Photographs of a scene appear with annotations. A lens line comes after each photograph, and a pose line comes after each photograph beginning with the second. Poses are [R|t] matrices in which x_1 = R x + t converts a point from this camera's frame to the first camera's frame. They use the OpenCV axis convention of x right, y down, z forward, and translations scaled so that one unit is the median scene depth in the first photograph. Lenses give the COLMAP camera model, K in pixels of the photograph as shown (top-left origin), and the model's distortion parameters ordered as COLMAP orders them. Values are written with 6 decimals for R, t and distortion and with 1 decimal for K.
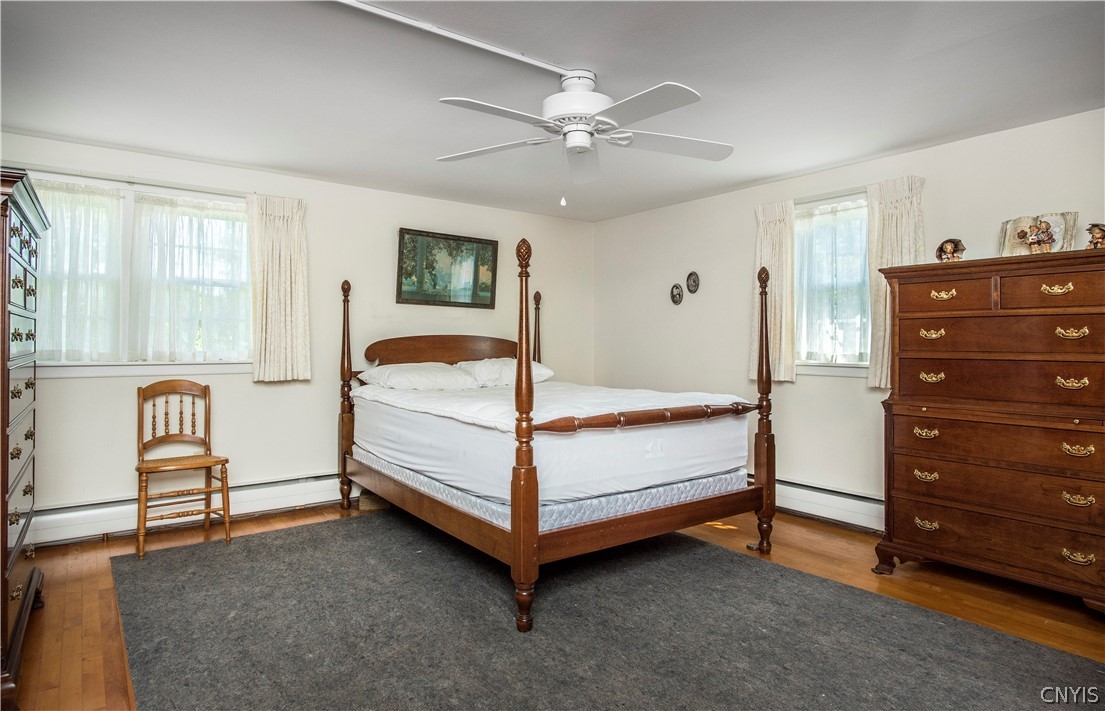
lens RADIAL K [[626.2, 0, 538.7], [0, 626.2, 325.7], [0, 0, 1]] dist [-0.005076, 0.001789]
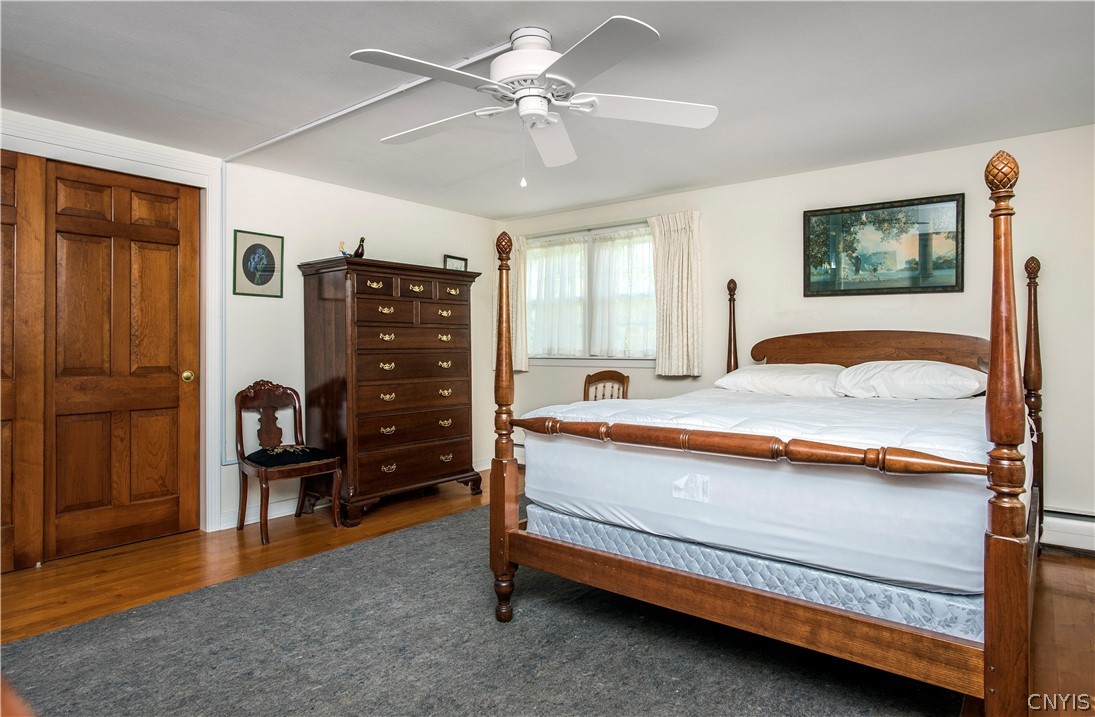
lens RADIAL K [[605.9, 0, 590.6], [0, 605.9, 349.2], [0, 0, 1]] dist [-0.007864, -0.001514]
pose [[0.299727, -0.002000, -0.954023, 0.674316], [0.026956, 0.999616, 0.006373, 0.033057], [0.953644, -0.027627, 0.299666, 0.604383]]
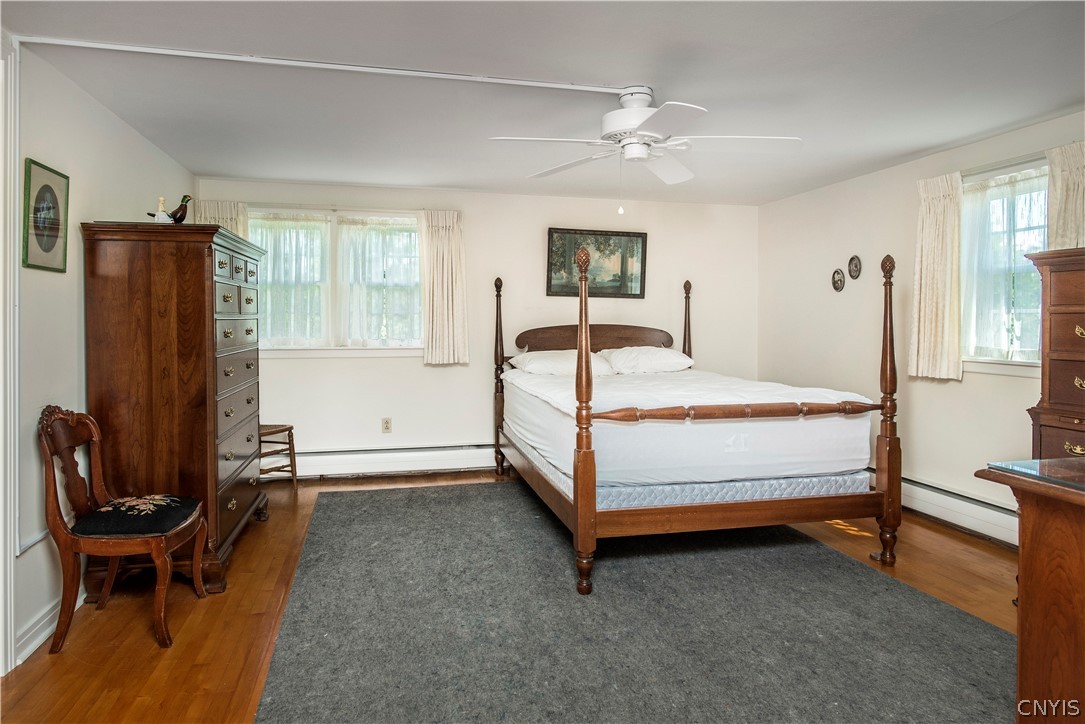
lens RADIAL K [[623.4, 0, 521.2], [0, 623.4, 319.8], [0, 0, 1]] dist [-0.004601, 0.002155]
pose [[0.919642, -0.000432, -0.392758, 0.223706], [0.010059, 0.999697, 0.022454, -0.025245], [0.392629, -0.024600, 0.919368, -0.050482]]
